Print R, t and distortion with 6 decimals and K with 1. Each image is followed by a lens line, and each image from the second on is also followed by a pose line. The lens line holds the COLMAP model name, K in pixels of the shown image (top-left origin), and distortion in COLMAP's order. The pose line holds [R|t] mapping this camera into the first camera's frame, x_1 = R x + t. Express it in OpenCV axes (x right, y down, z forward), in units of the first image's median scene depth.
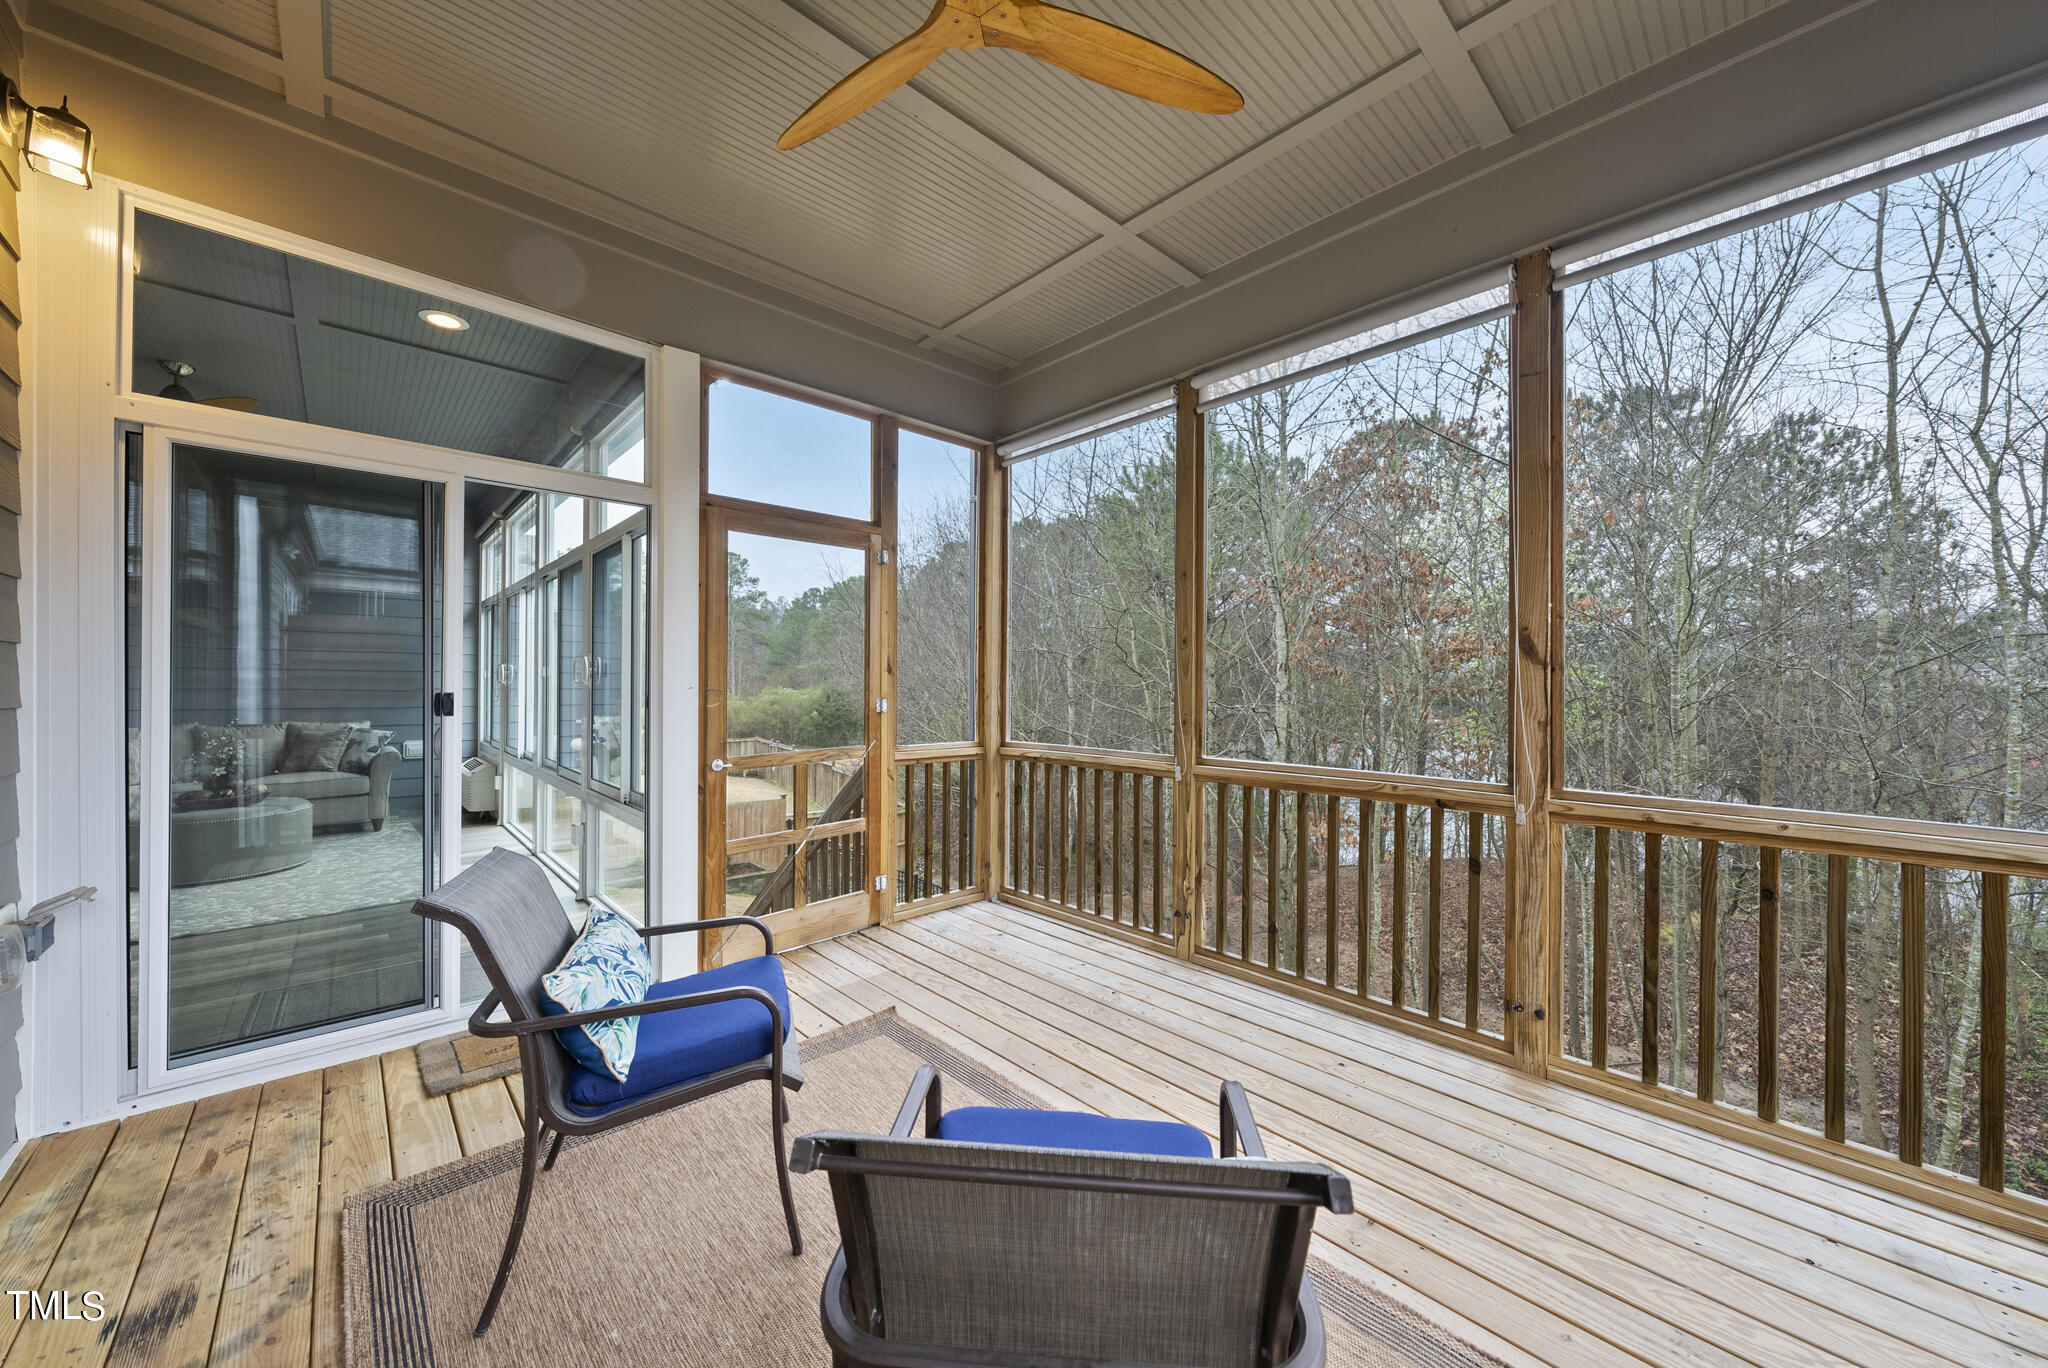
lens RADIAL K [[740.2, 0, 1035.8], [0, 740.2, 685.5], [0, 0, 1]] dist [-0.001194, -0.000321]
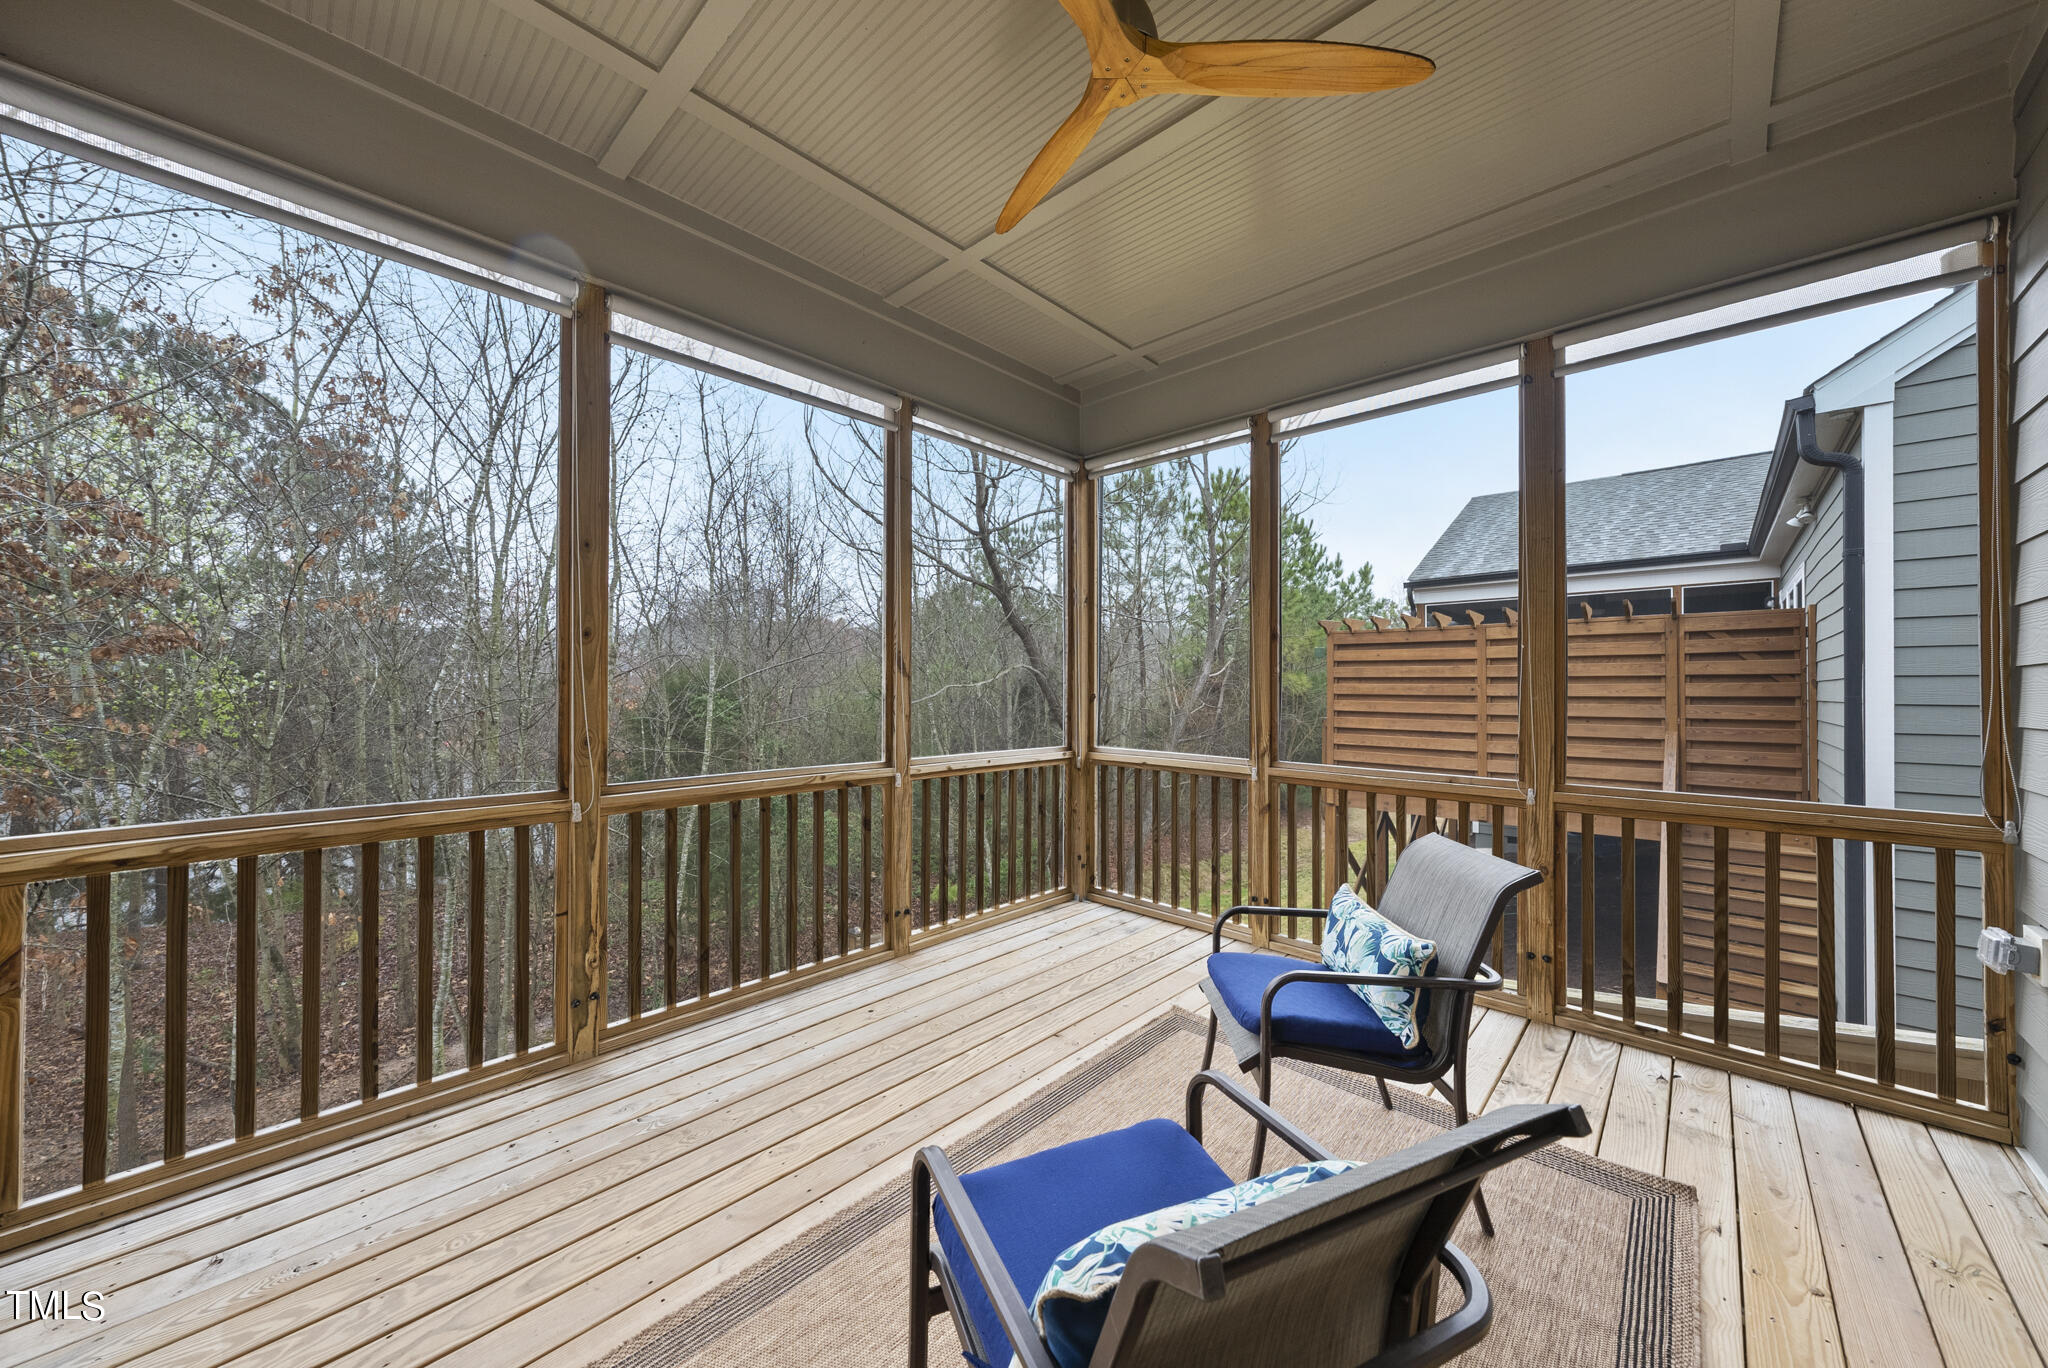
lens RADIAL K [[740.2, 0, 1020.9], [0, 740.2, 690.6], [0, 0, 1]] dist [-0.001194, -0.000321]
pose [[-0.064946, -0.003191, 0.997884, -0.622628], [0.002110, 0.999992, 0.003335, -0.004446], [-0.997887, 0.002322, -0.064939, 0.663763]]
